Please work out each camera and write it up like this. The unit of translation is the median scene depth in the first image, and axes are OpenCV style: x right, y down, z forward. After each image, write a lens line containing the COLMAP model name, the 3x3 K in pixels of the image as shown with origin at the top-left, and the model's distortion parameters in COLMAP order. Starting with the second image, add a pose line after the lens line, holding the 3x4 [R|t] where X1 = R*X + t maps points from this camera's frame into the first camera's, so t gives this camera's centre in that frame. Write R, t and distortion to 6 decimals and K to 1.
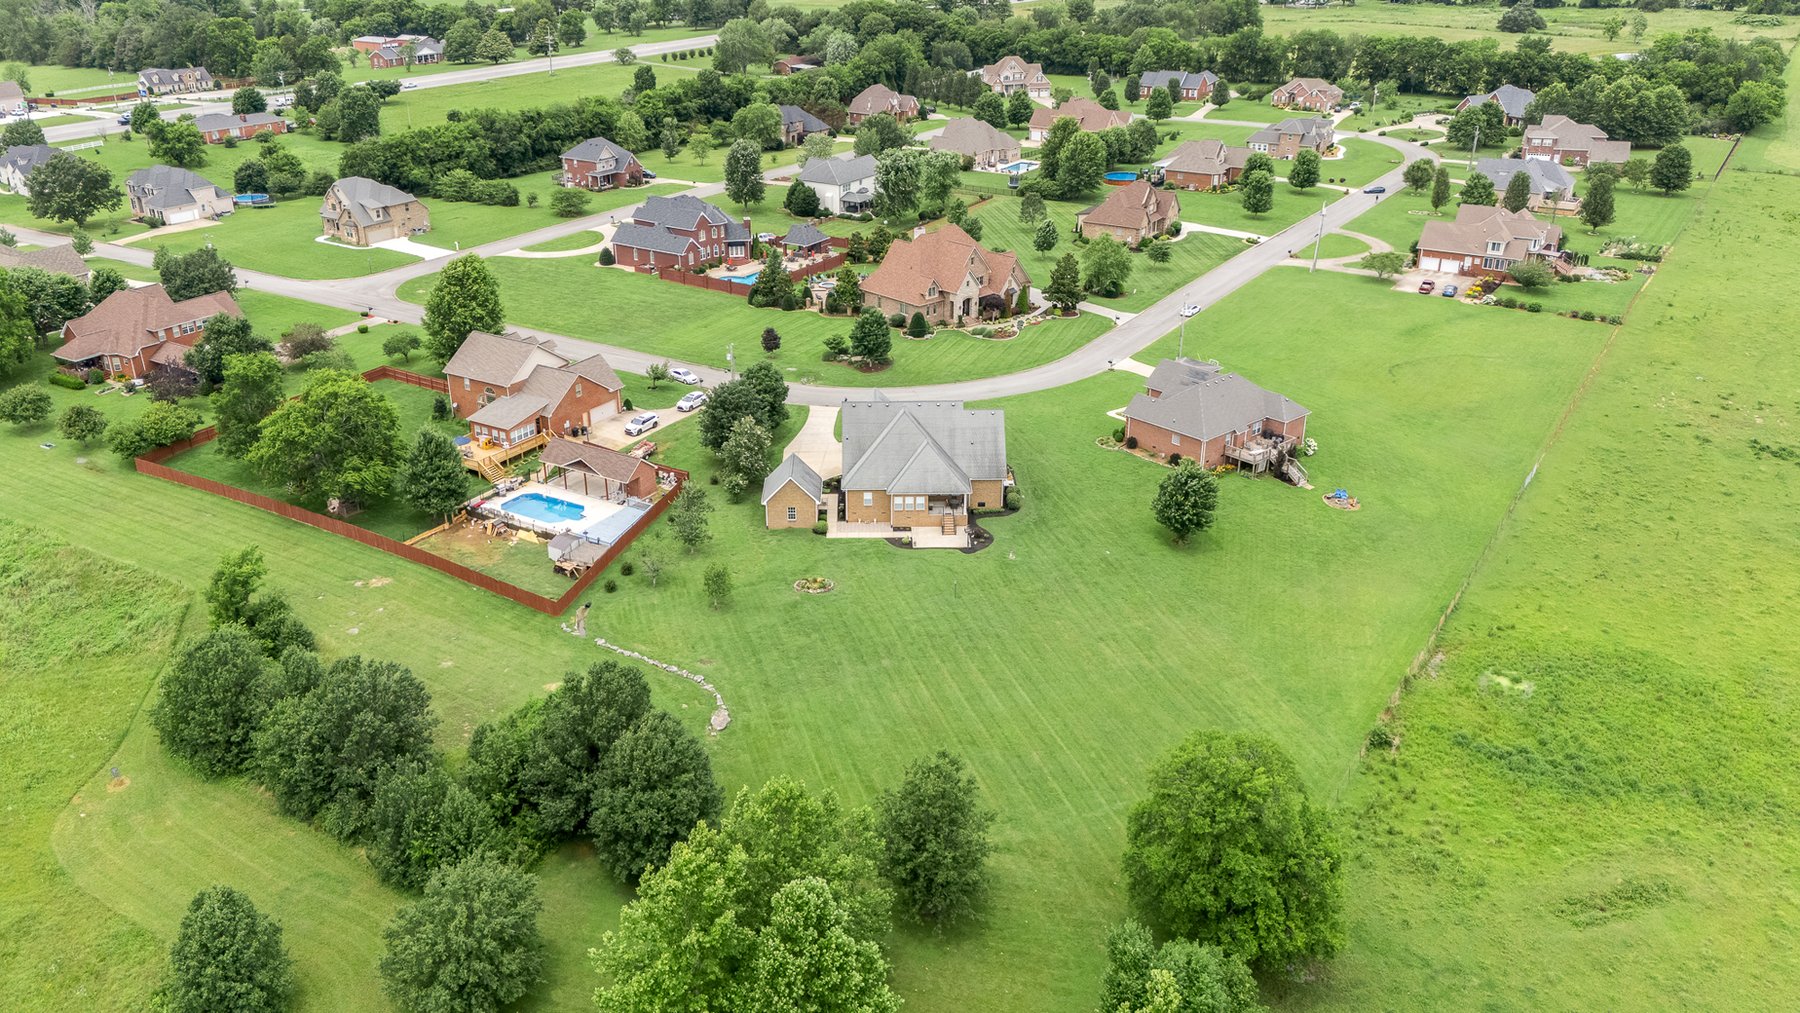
lens RADIAL K [[1335.2, 0, 894.2], [0, 1335.2, 506.6], [0, 0, 1]] dist [0.080516, -0.085833]
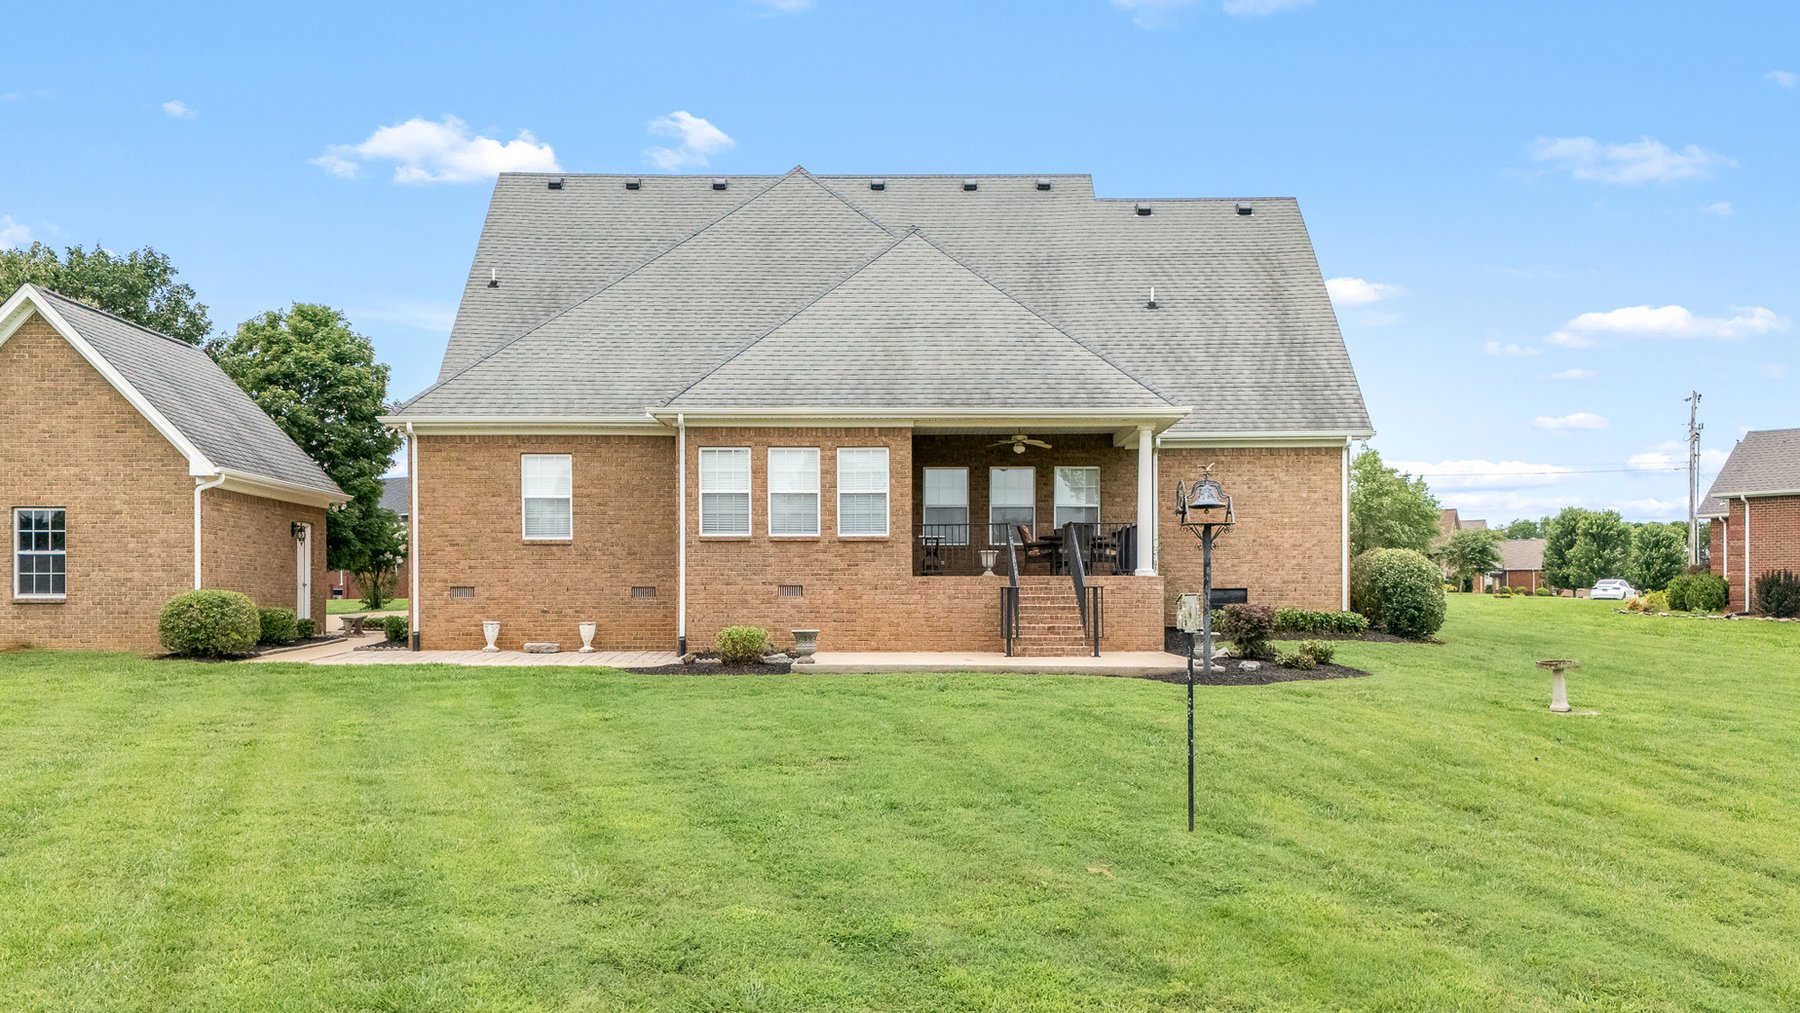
lens RADIAL K [[1617.6, 0, 872.9], [0, 1617.6, 612.8], [0, 0, 1]] dist [0.108960, -0.192332]
pose [[0.999519, -0.002513, -0.030914, 0.017629], [-0.010314, 0.913060, -0.407695, 0.058817], [0.029251, 0.407817, 0.912595, 0.548997]]
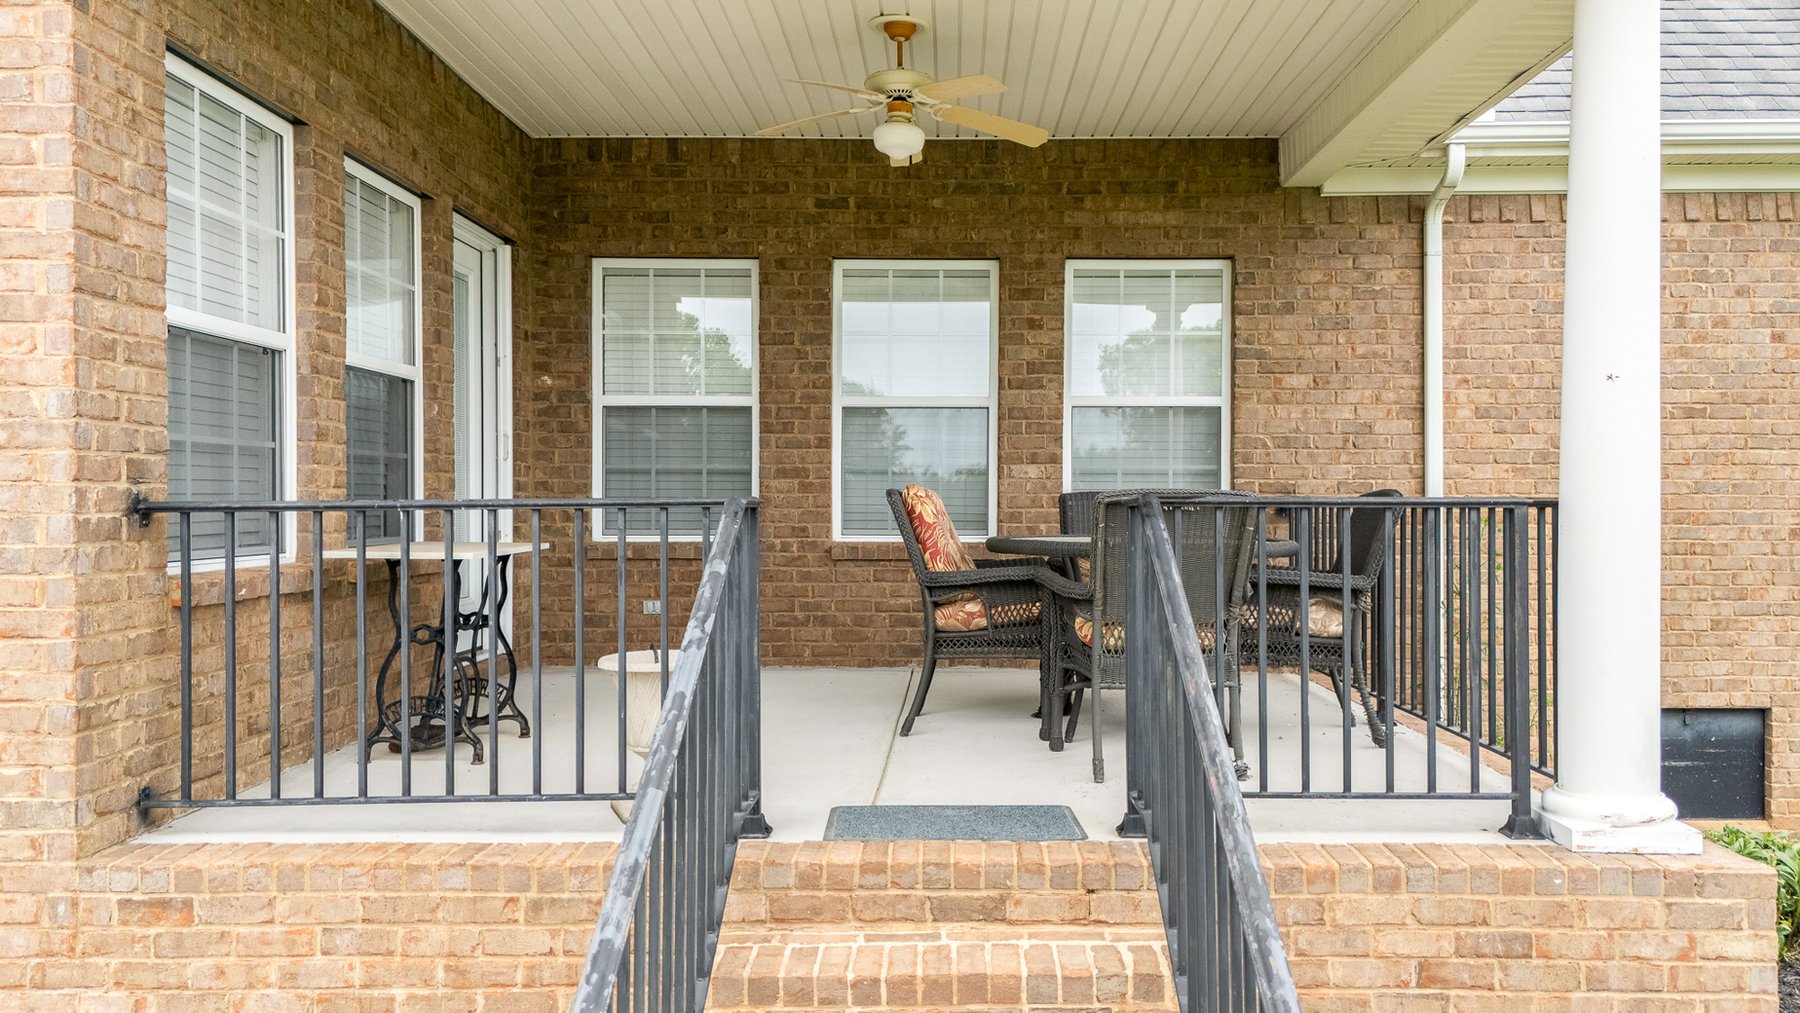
lens RADIAL K [[1338.7, 0, 949.5], [0, 1338.7, 505.3], [0, 0, 1]] dist [0.086710, -0.080220]
pose [[0.999739, 0.000420, -0.022855, 0.027277], [-0.009657, 0.913996, -0.405608, 0.006831], [0.020719, 0.405722, 0.913761, 0.648092]]
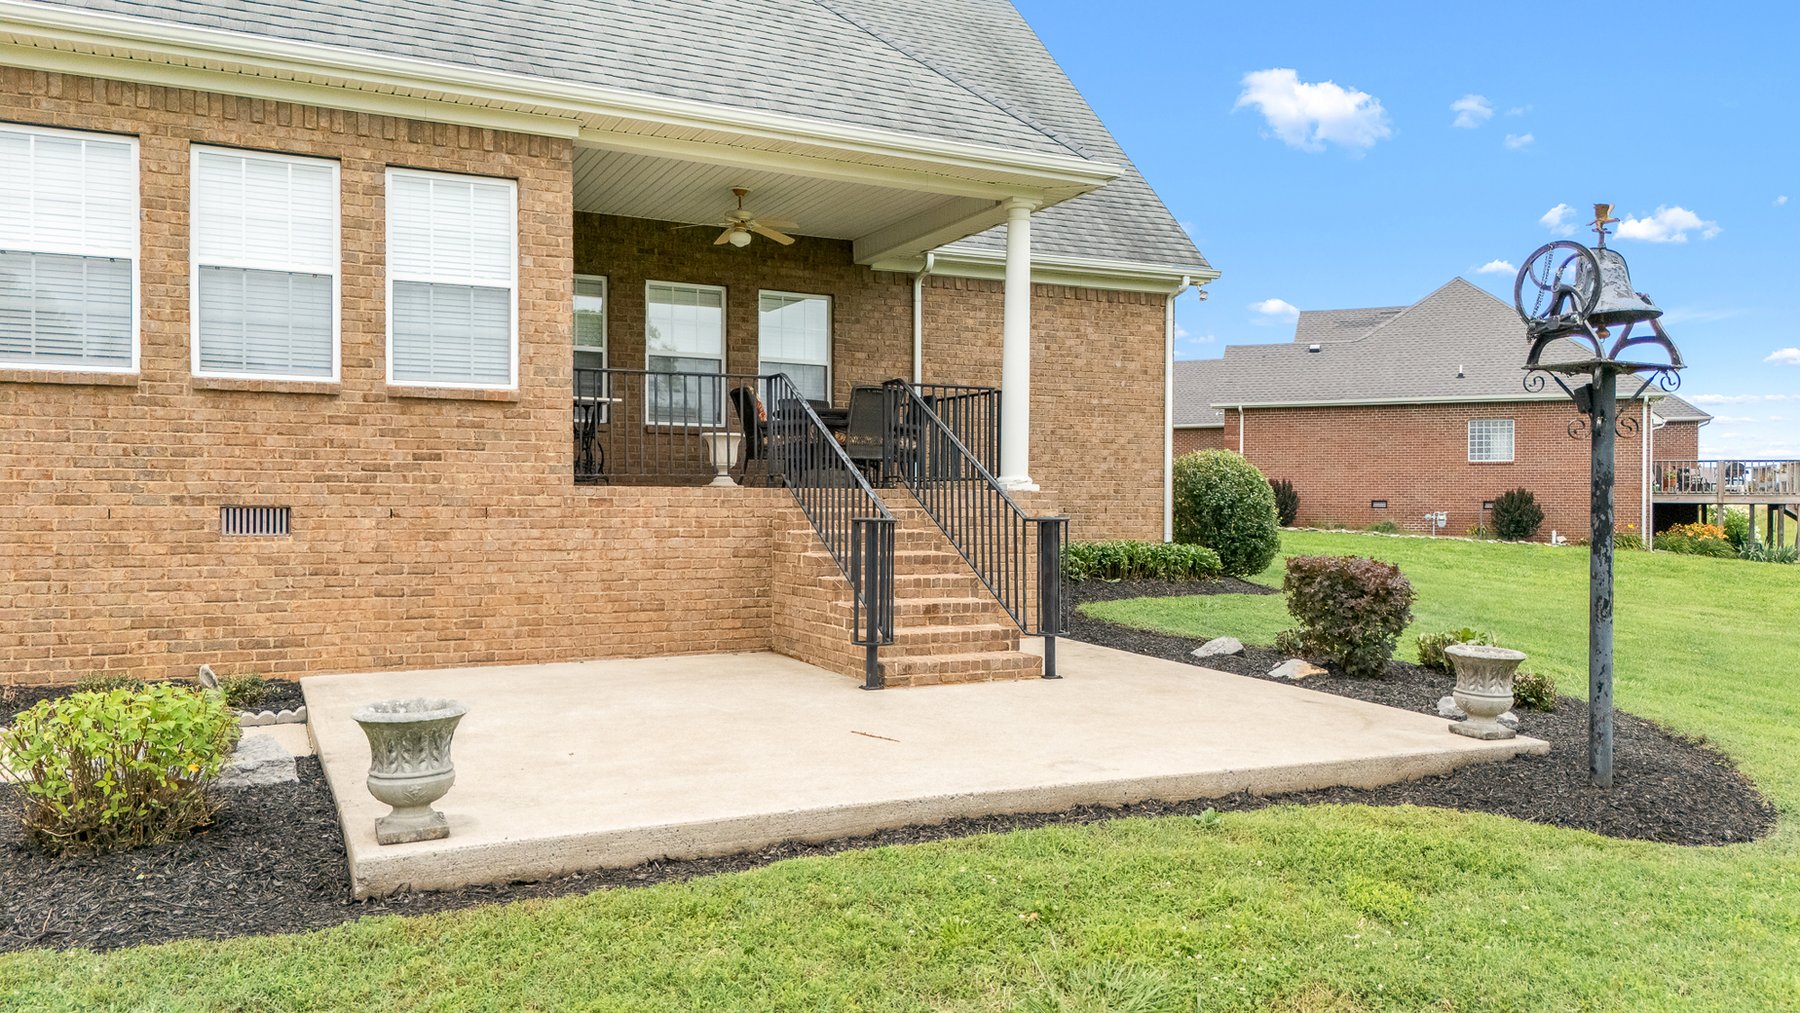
lens RADIAL K [[1305.5, 0, 889.3], [0, 1305.5, 505.8], [0, 0, 1]] dist [0.089220, -0.090378]
pose [[0.910471, 0.001962, 0.413568, 0.008077], [0.164872, 0.915370, -0.367309, 0.023186], [-0.379289, 0.402610, 0.833094, 0.622792]]
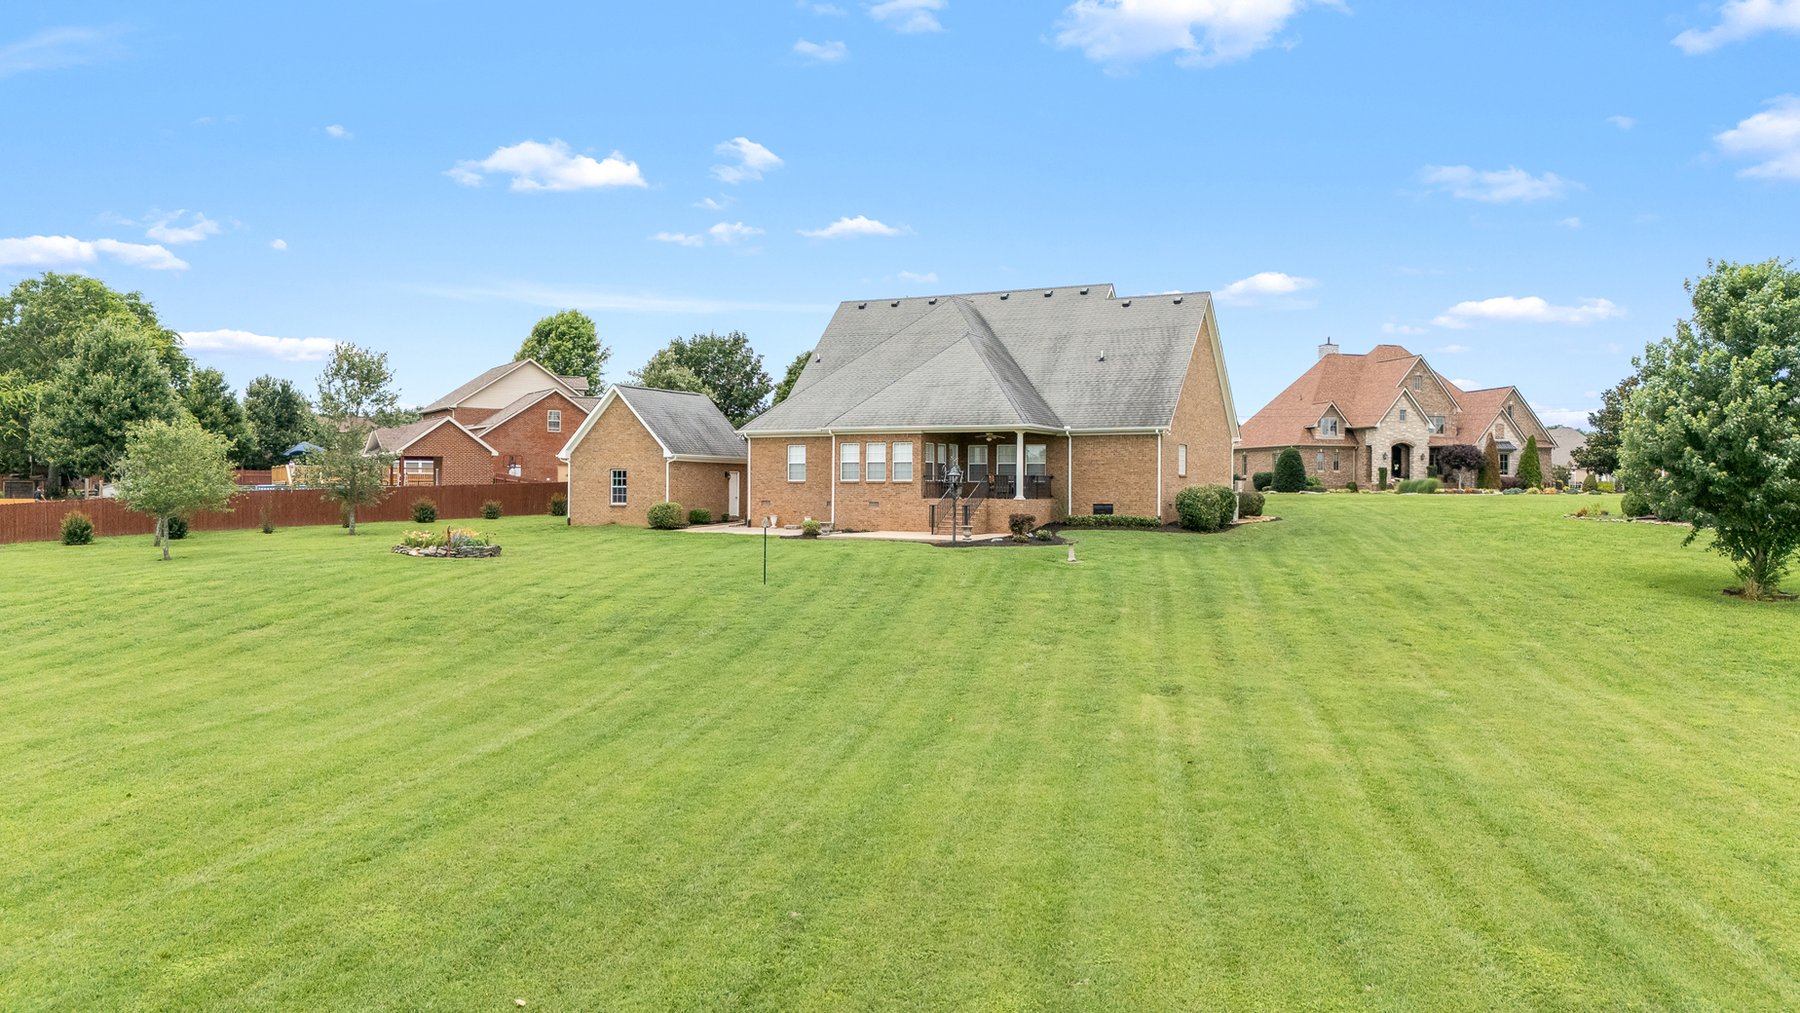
lens RADIAL K [[1314.7, 0, 920.3], [0, 1314.7, 511.2], [0, 0, 1]] dist [0.098655, -0.125541]
pose [[0.884514, 0.010657, -0.466392, 0.126455], [-0.195172, 0.916497, -0.349201, 0.088582], [0.423725, 0.399900, 0.812734, 0.473502]]
